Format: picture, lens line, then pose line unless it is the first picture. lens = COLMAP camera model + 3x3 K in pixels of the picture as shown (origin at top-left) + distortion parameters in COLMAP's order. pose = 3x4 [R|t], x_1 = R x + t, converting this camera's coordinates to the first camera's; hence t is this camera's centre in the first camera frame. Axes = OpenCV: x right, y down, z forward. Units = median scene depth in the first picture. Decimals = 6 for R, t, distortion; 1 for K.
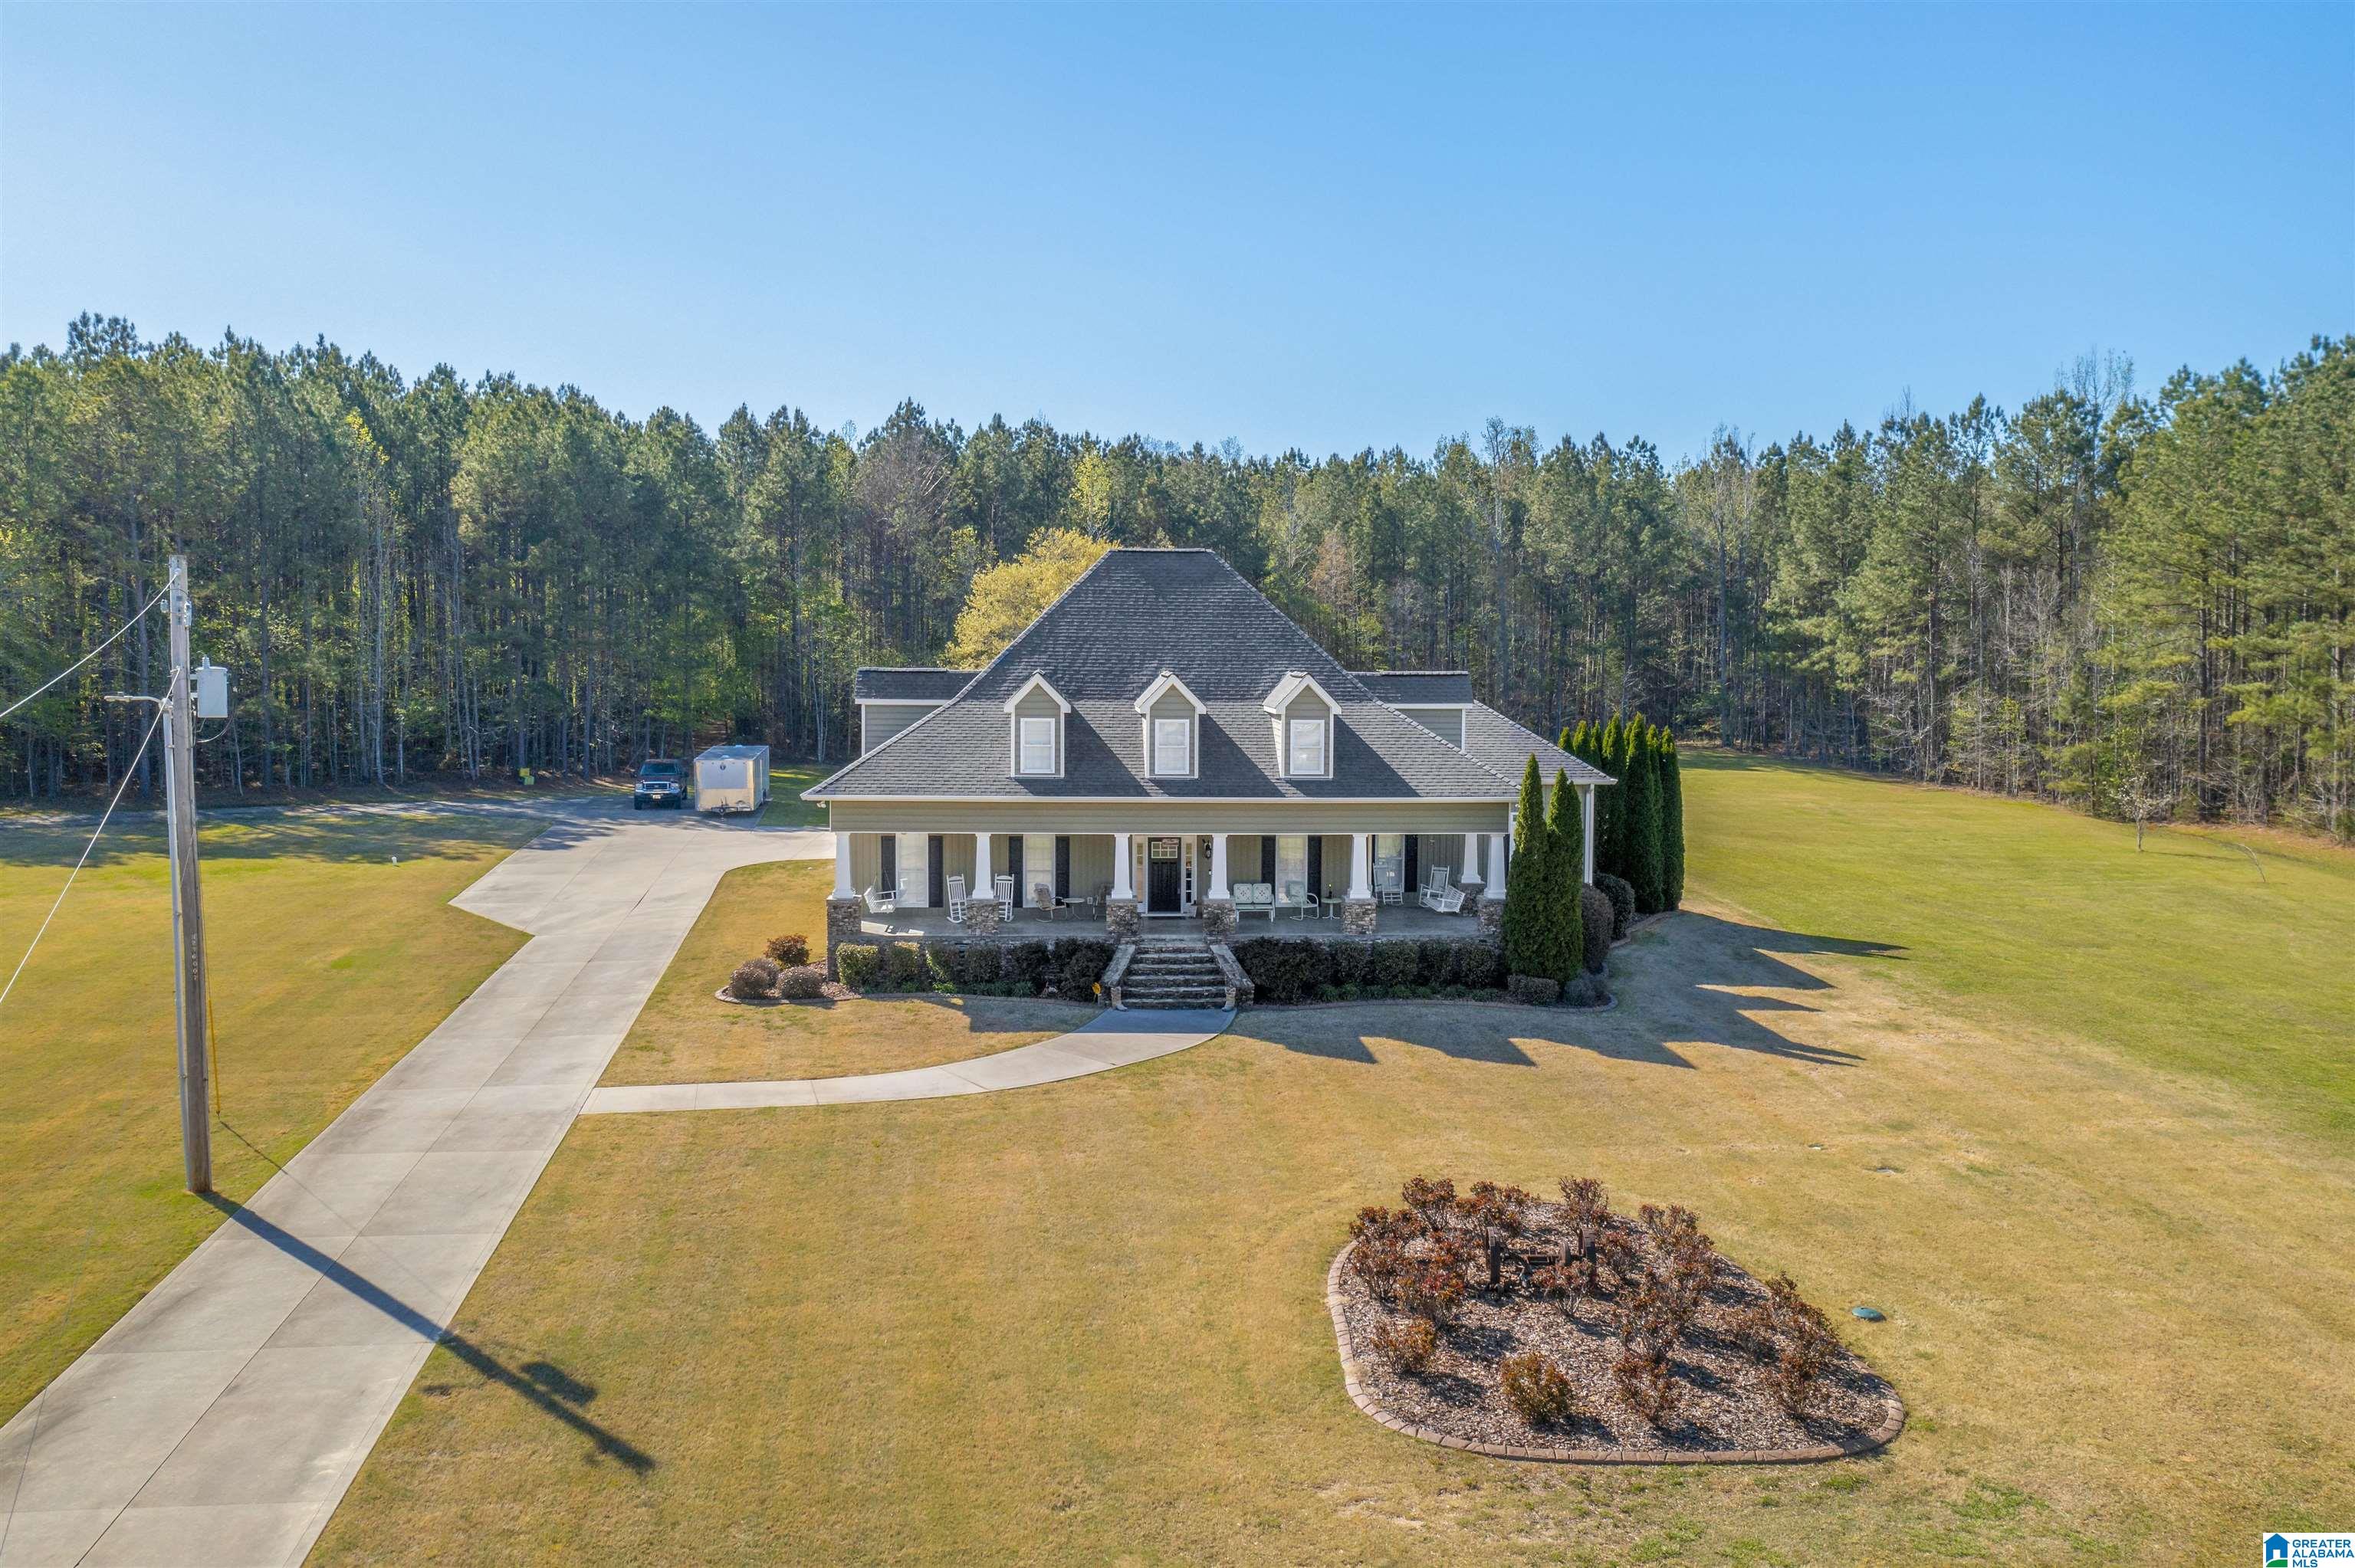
lens RADIAL K [[1905.0, 0, 1175.6], [0, 1905.0, 810.7], [0, 0, 1]] dist [0.002298, 0.008583]
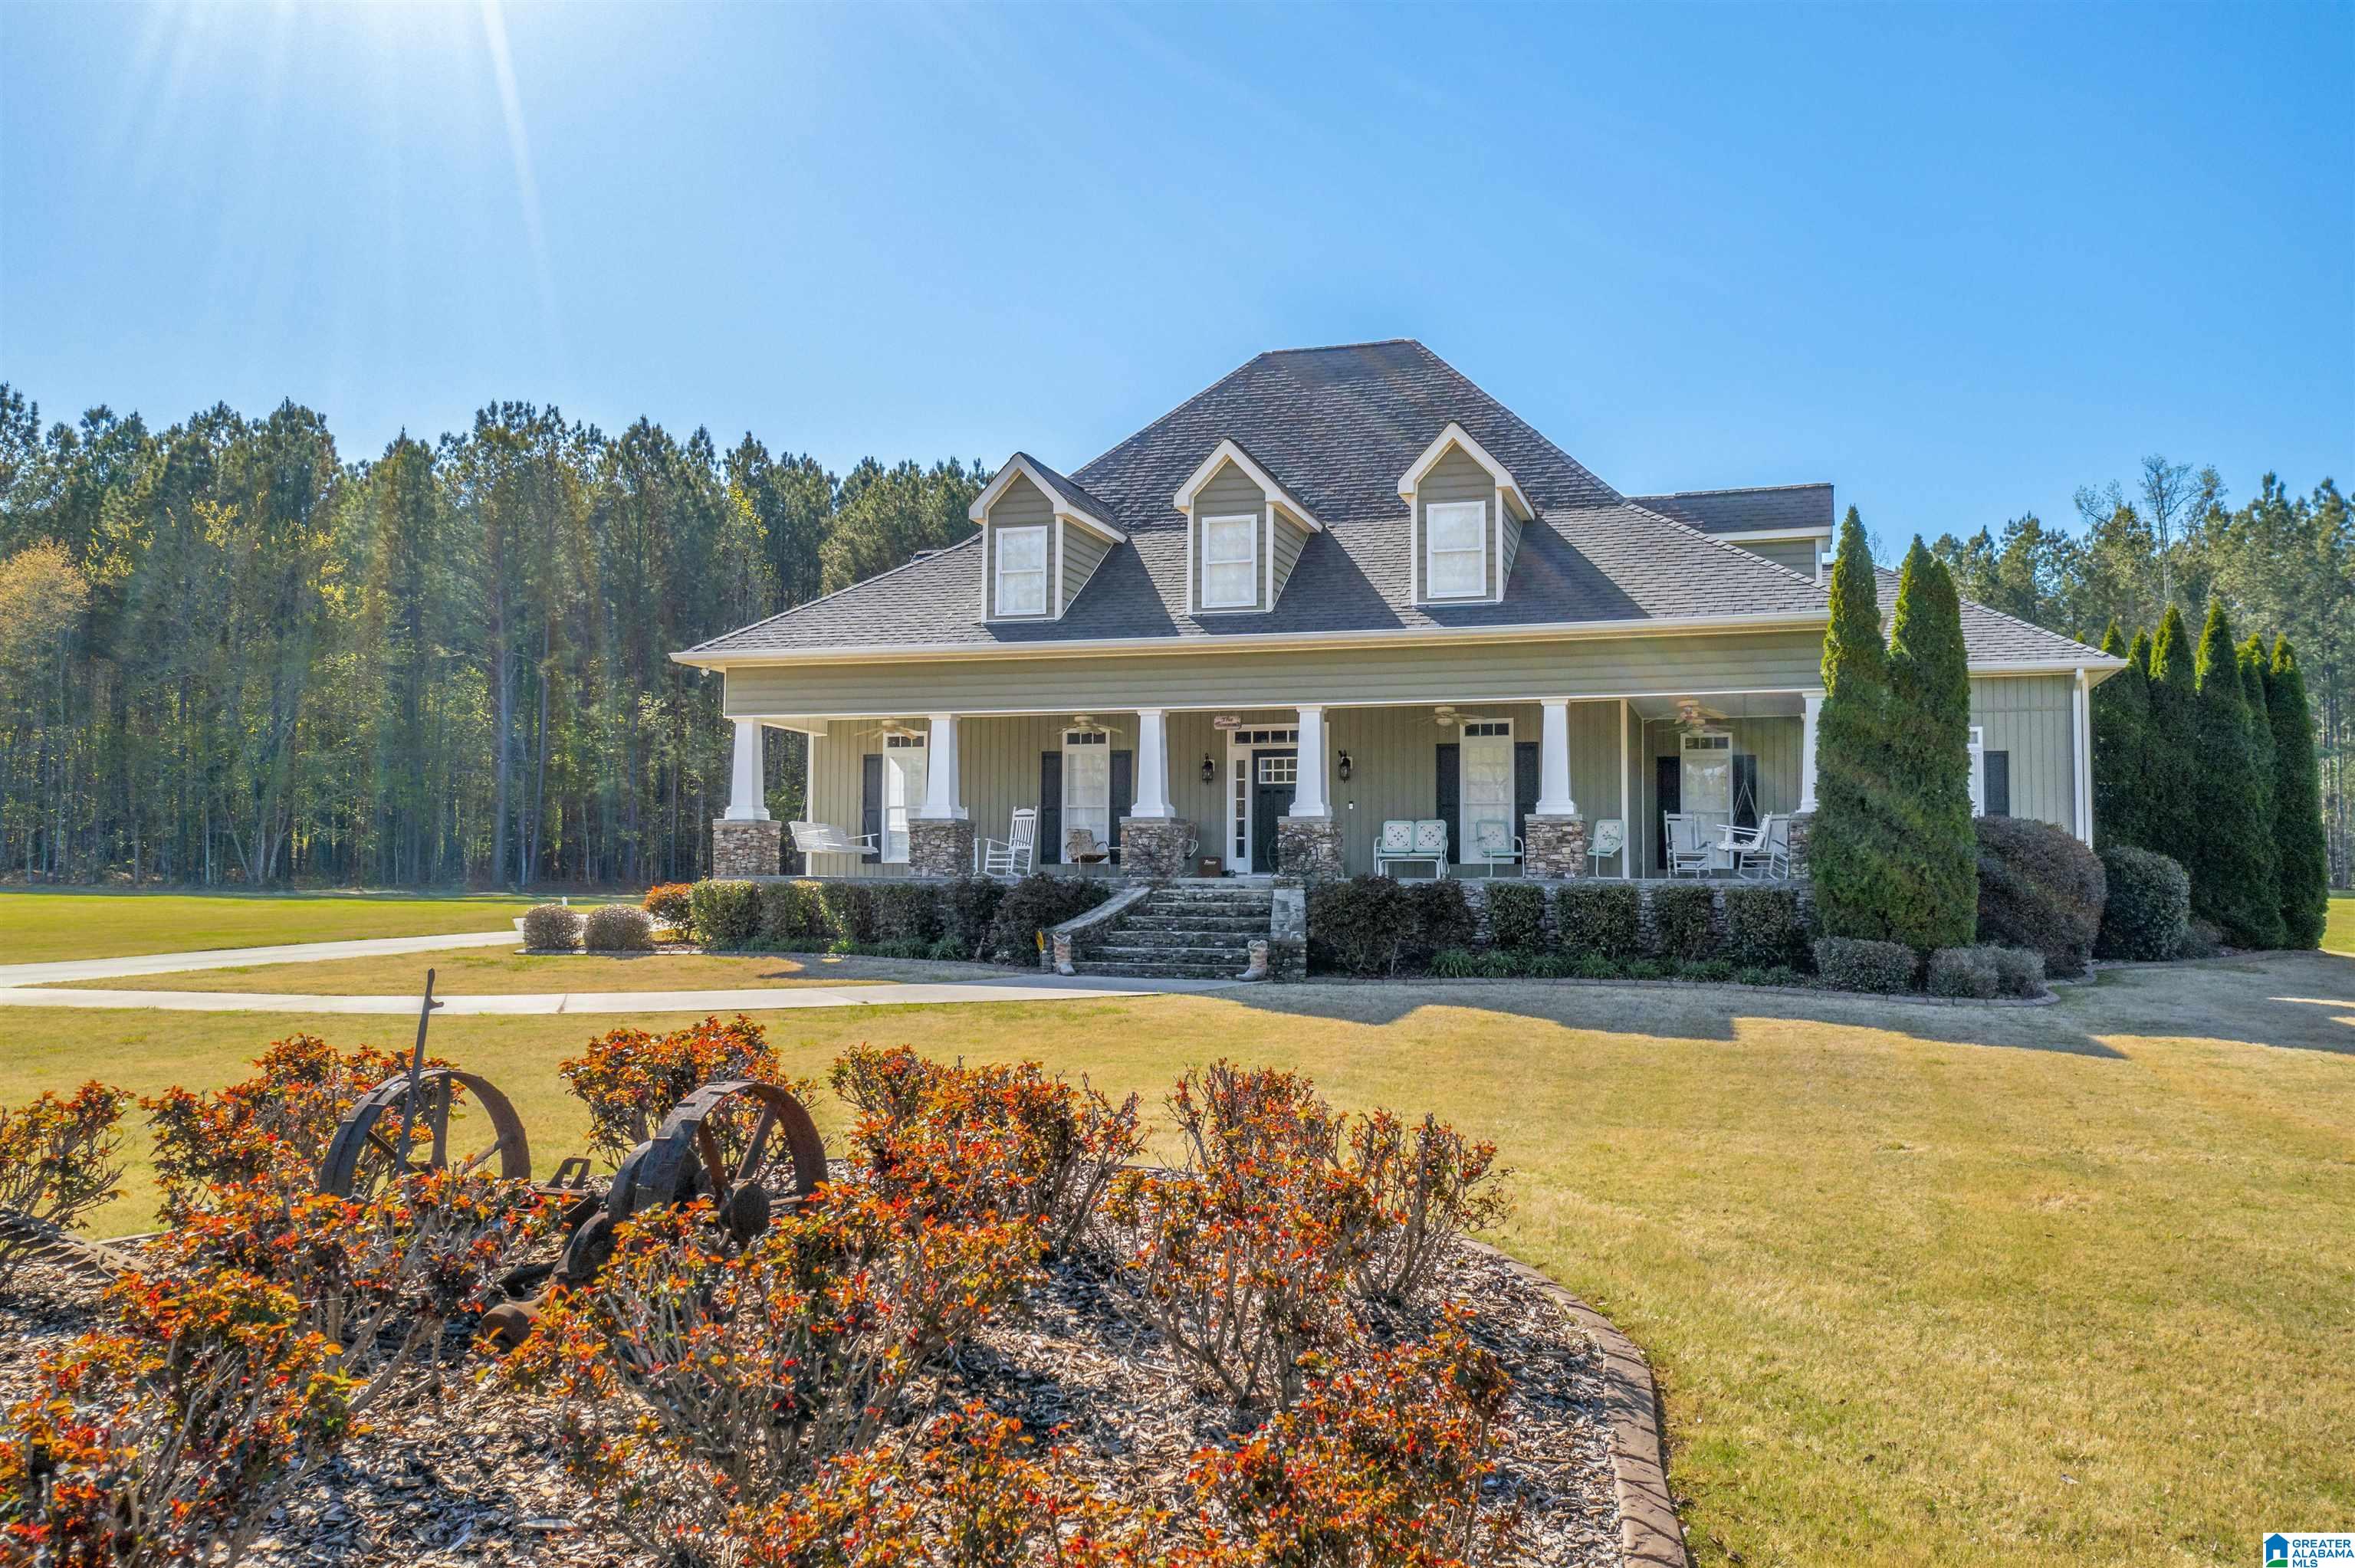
lens RADIAL K [[1905.0, 0, 1175.6], [0, 1905.0, 810.7], [0, 0, 1]] dist [0.002298, 0.008583]
pose [[0.932284, -0.016825, -0.361337, 0.197864], [-0.033691, 0.990537, -0.133049, 0.124514], [0.360156, 0.136213, 0.922894, 0.458926]]
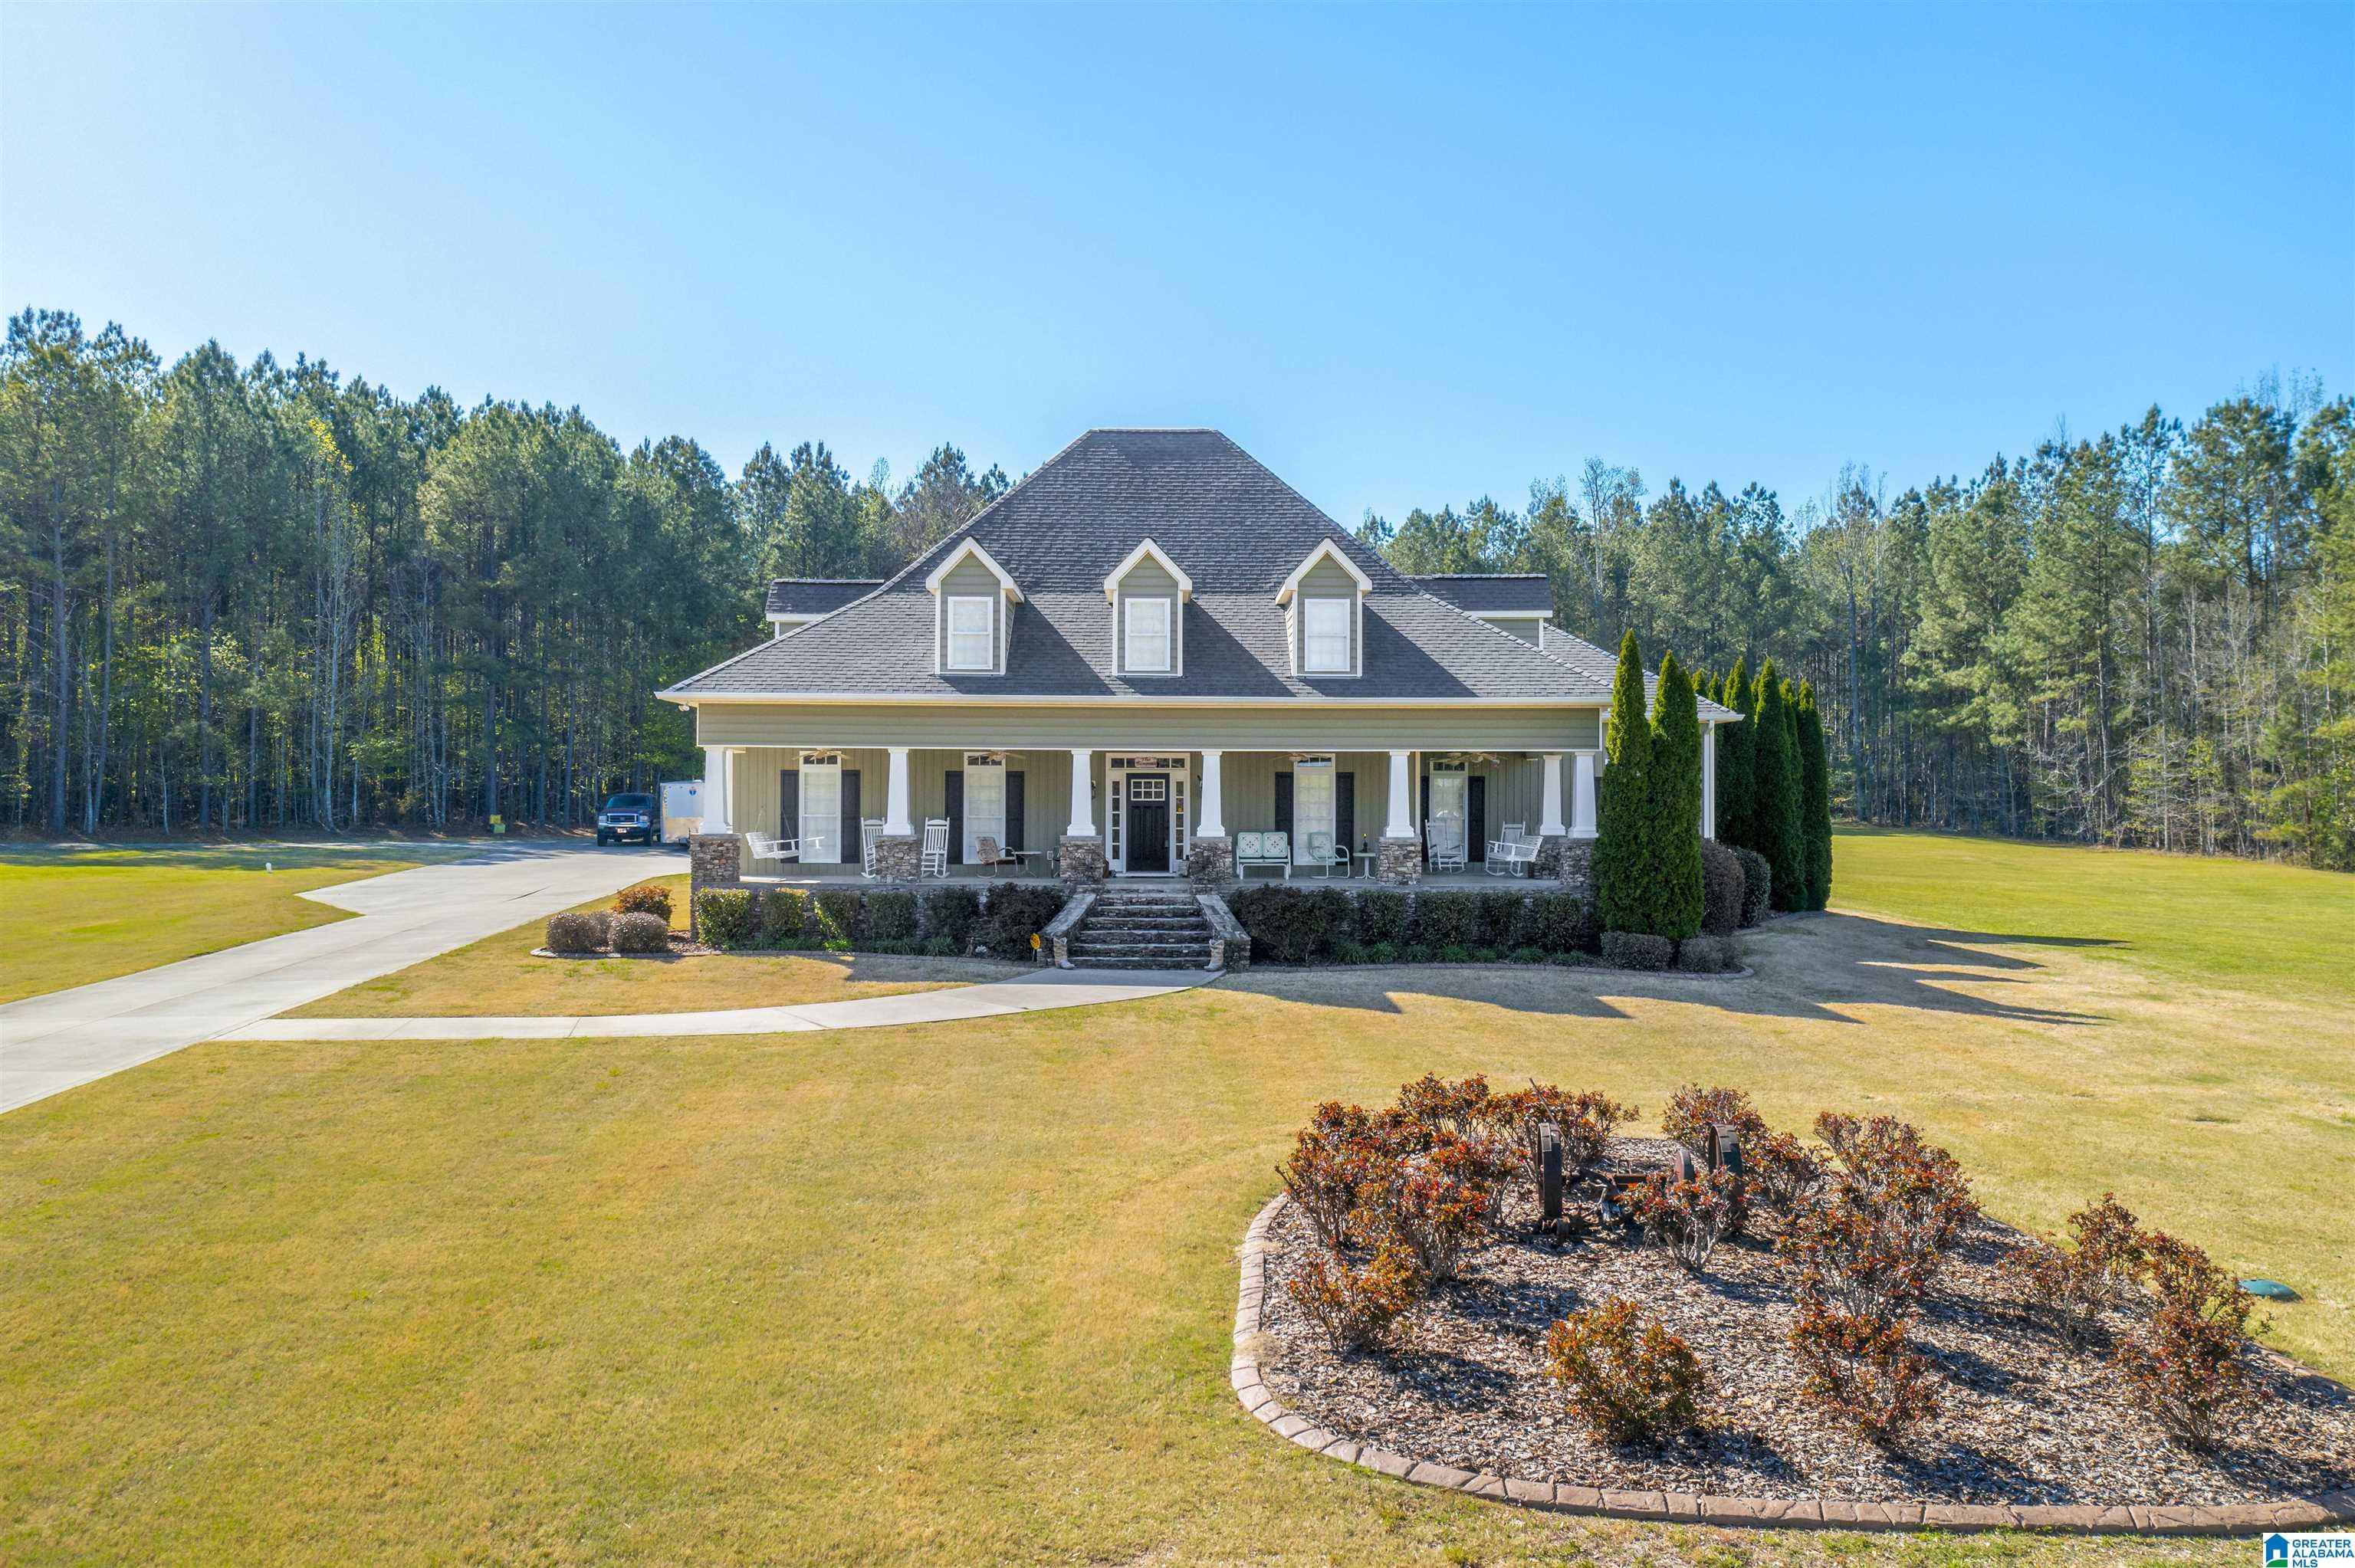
lens RADIAL K [[1905.8, 0, 1173.0], [0, 1905.8, 844.8], [0, 0, 1]] dist [0.004063, -0.008496]
pose [[0.998328, -0.000686, -0.057804, 0.052171], [-0.003238, 0.997696, -0.067762, 0.101664], [0.057717, 0.067836, 0.996026, 0.256006]]
